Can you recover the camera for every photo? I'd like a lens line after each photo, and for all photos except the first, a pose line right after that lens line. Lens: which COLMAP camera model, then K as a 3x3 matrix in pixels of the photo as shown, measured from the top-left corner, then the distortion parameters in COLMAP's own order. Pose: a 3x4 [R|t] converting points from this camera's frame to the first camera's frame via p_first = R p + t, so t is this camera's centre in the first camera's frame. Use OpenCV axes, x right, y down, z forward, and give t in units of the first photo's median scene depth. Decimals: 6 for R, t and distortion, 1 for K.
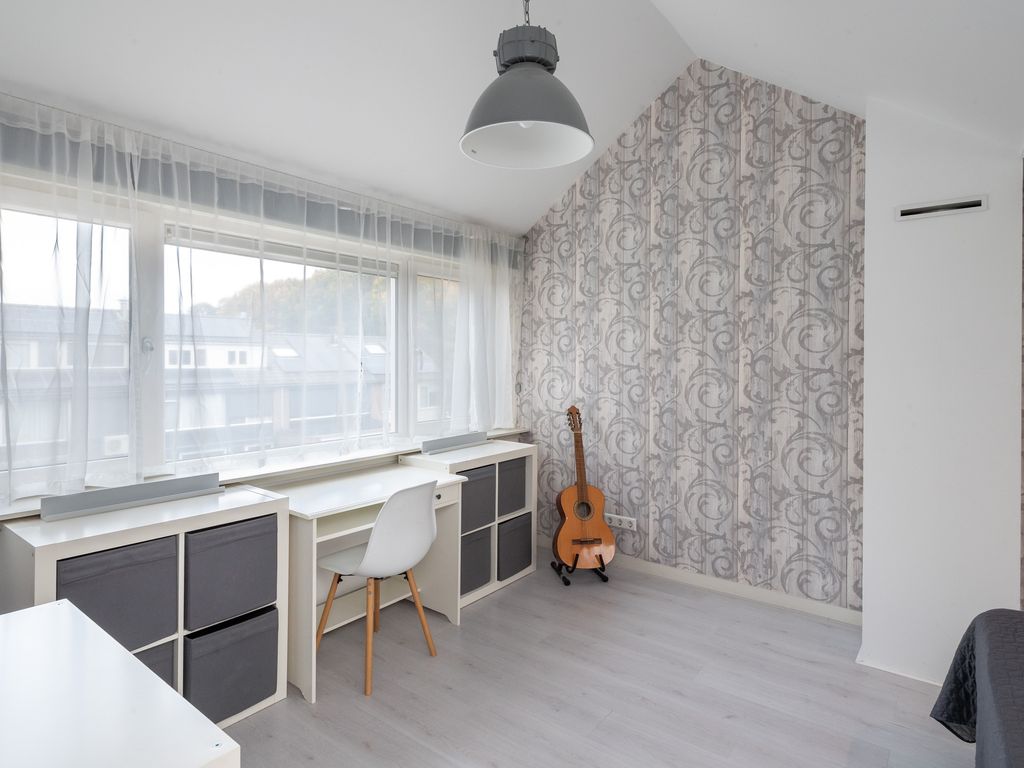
lens RADIAL K [[571.3, 0, 512.4], [0, 571.3, 359.4], [0, 0, 1]] dist [-0.002627, 0.000019]
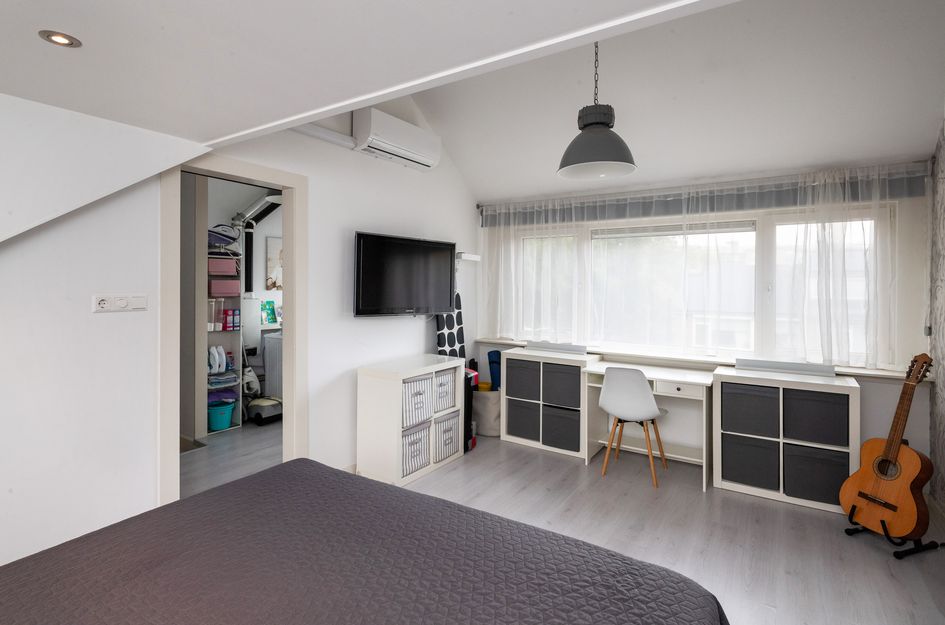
lens RADIAL K [[469.7, 0, 474.2], [0, 469.7, 286.6], [0, 0, 1]] dist [0.000633, -0.000085]
pose [[0.072076, 0.000513, -0.997399, 0.776437], [-0.006338, 0.999980, 0.000056, -0.014659], [0.997379, 0.006317, 0.072078, 0.293991]]
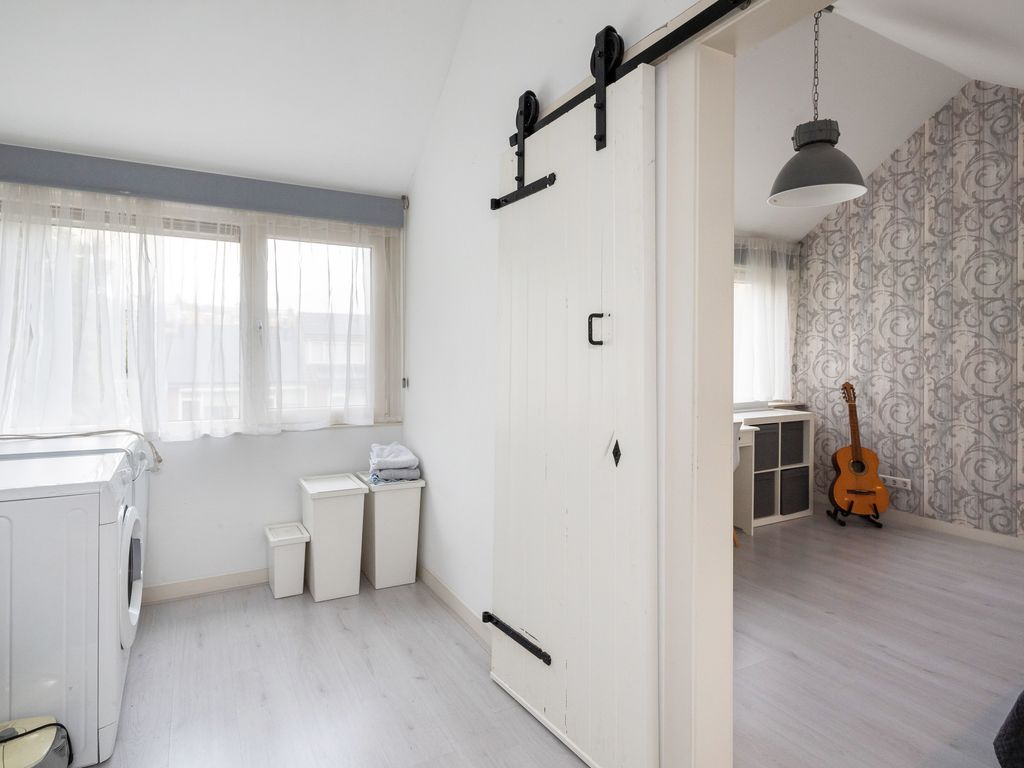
lens RADIAL K [[561.7, 0, 512.8], [0, 561.7, 354.8], [0, 0, 1]] dist [0.001606, -0.002842]
pose [[0.912296, -0.000929, -0.409530, -0.052231], [-0.000938, 0.999990, -0.004359, 0.030694], [0.409530, 0.004361, 0.912286, -0.367327]]
